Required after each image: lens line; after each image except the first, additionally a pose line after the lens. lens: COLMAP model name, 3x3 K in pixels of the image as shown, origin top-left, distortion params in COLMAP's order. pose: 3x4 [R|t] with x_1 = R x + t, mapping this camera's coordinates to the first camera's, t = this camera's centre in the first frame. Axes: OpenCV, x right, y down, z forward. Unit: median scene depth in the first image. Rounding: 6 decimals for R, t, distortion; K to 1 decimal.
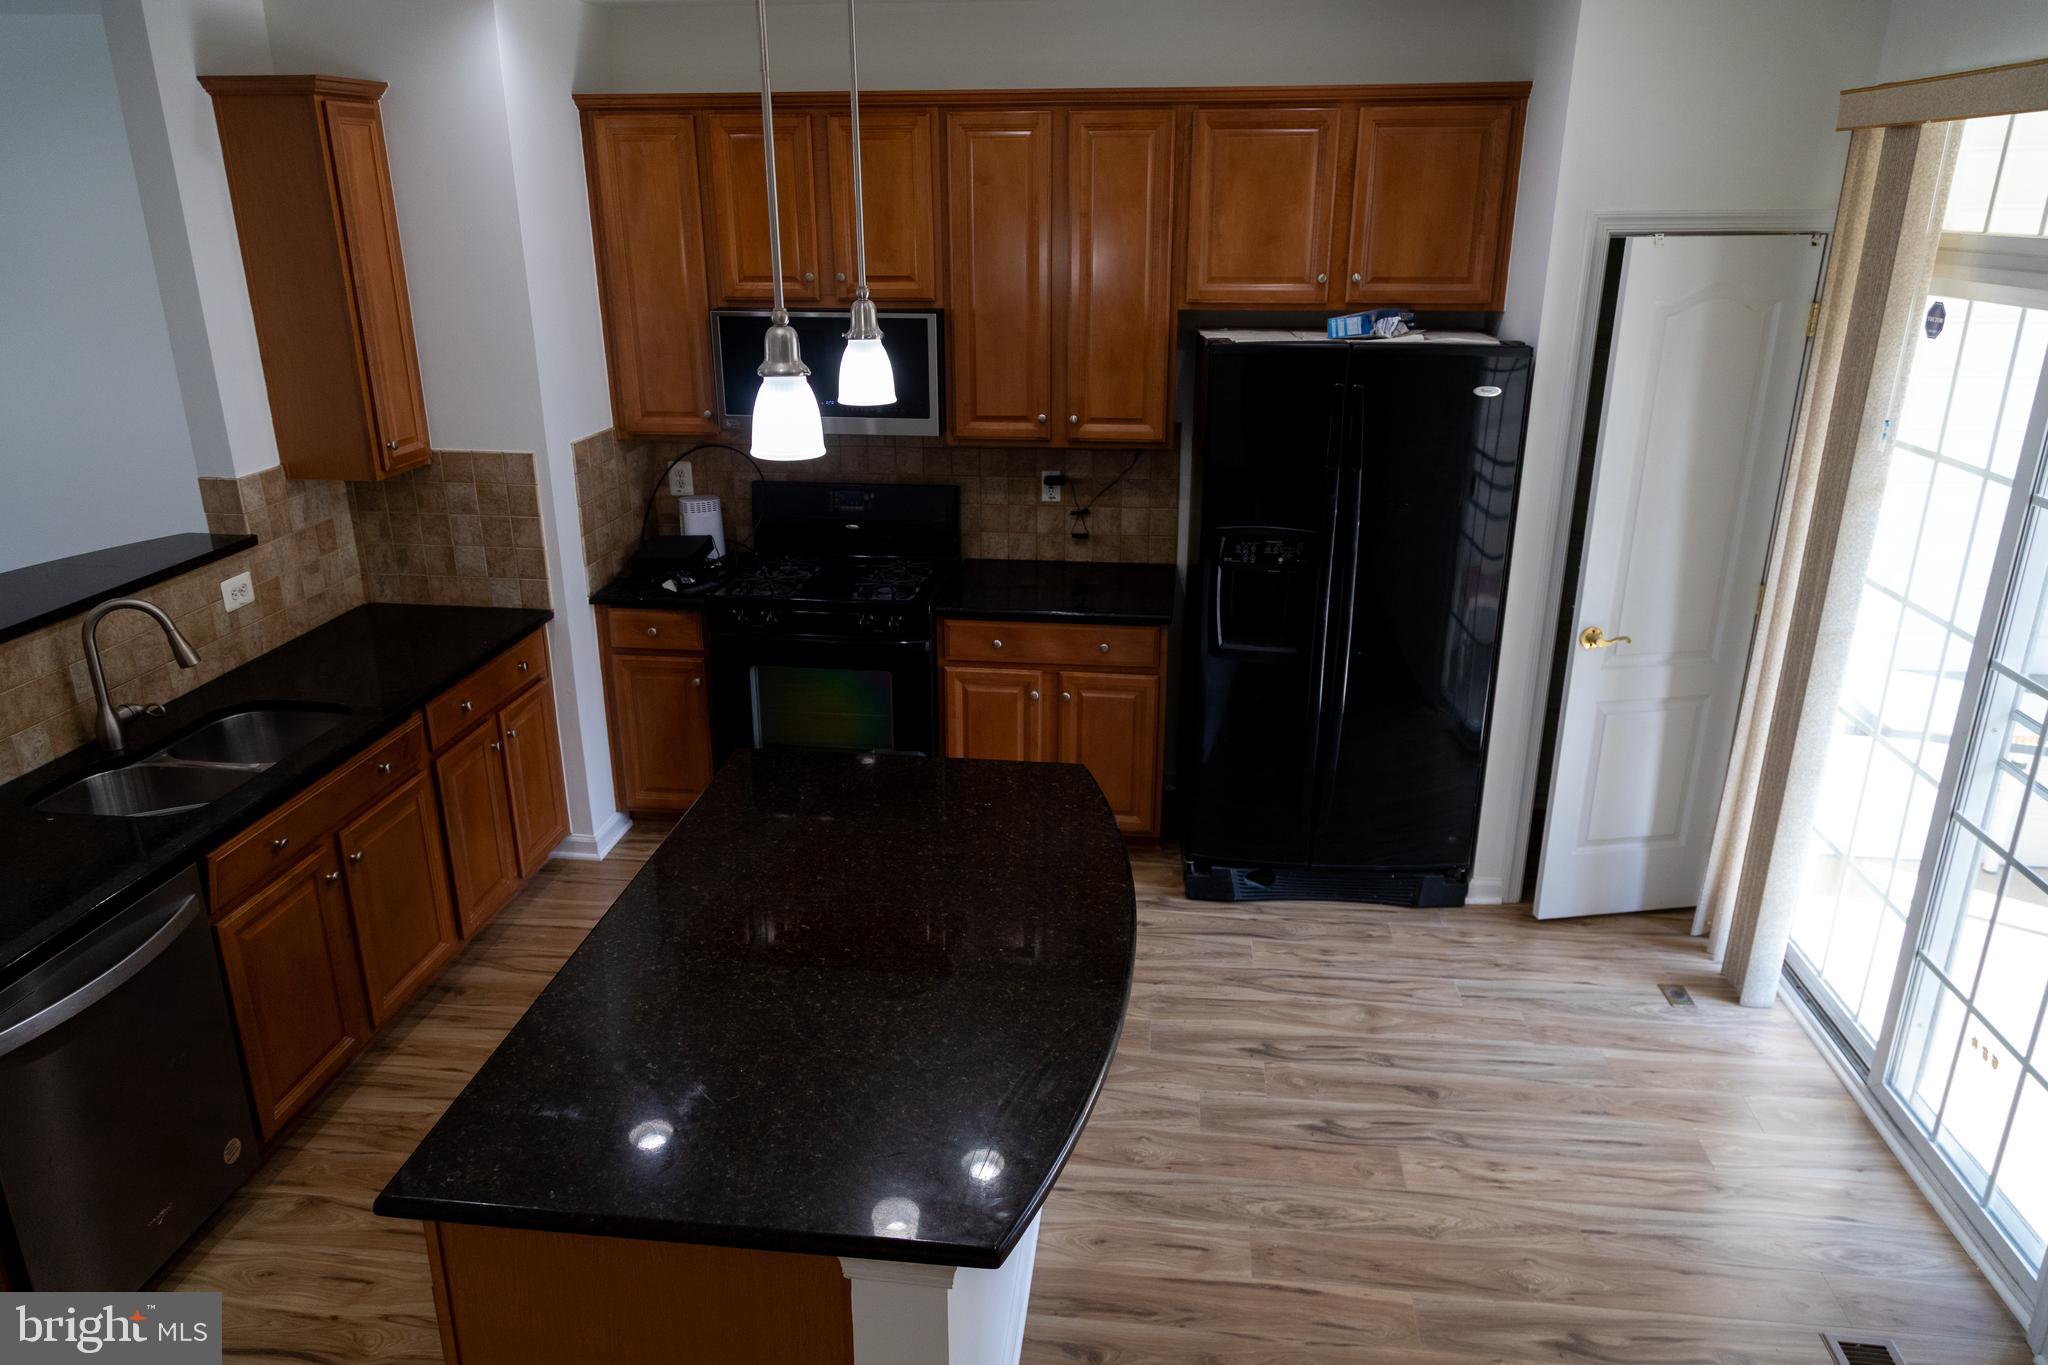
lens RADIAL K [[1375.9, 0, 967.6], [0, 1375.9, 666.7], [0, 0, 1]] dist [0.019320, -0.010527]
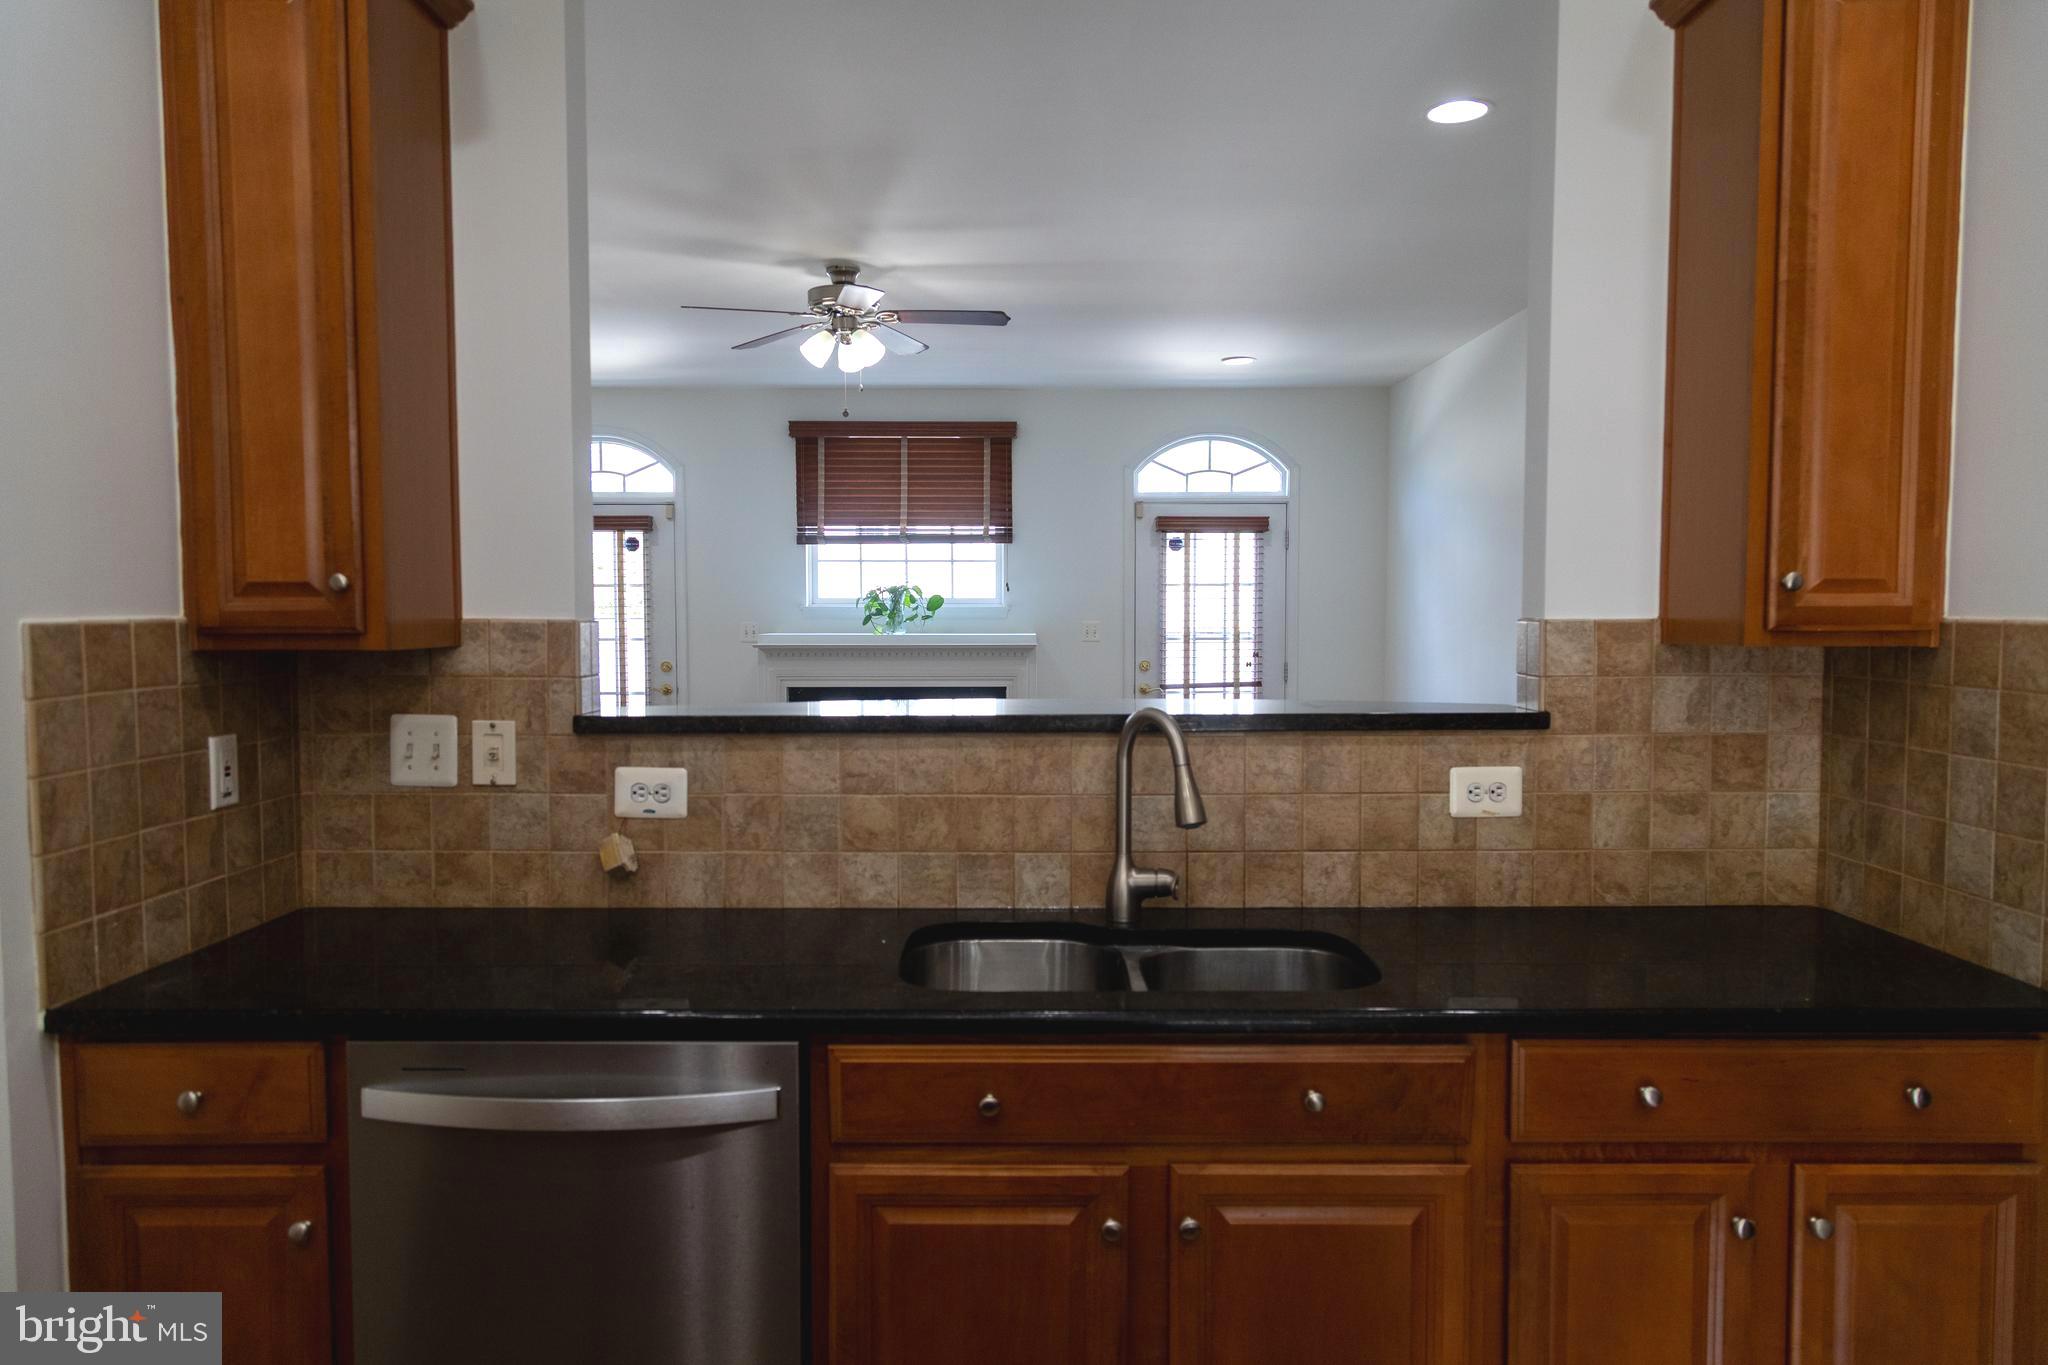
lens RADIAL K [[1375.9, 0, 1032.1], [0, 1375.9, 690.9], [0, 0, 1]] dist [0.019320, -0.010527]
pose [[0.161574, 0.067324, -0.984562, 0.045248], [-0.321541, 0.946820, 0.011977, -0.036118], [0.933009, 0.314641, 0.174629, 0.637550]]
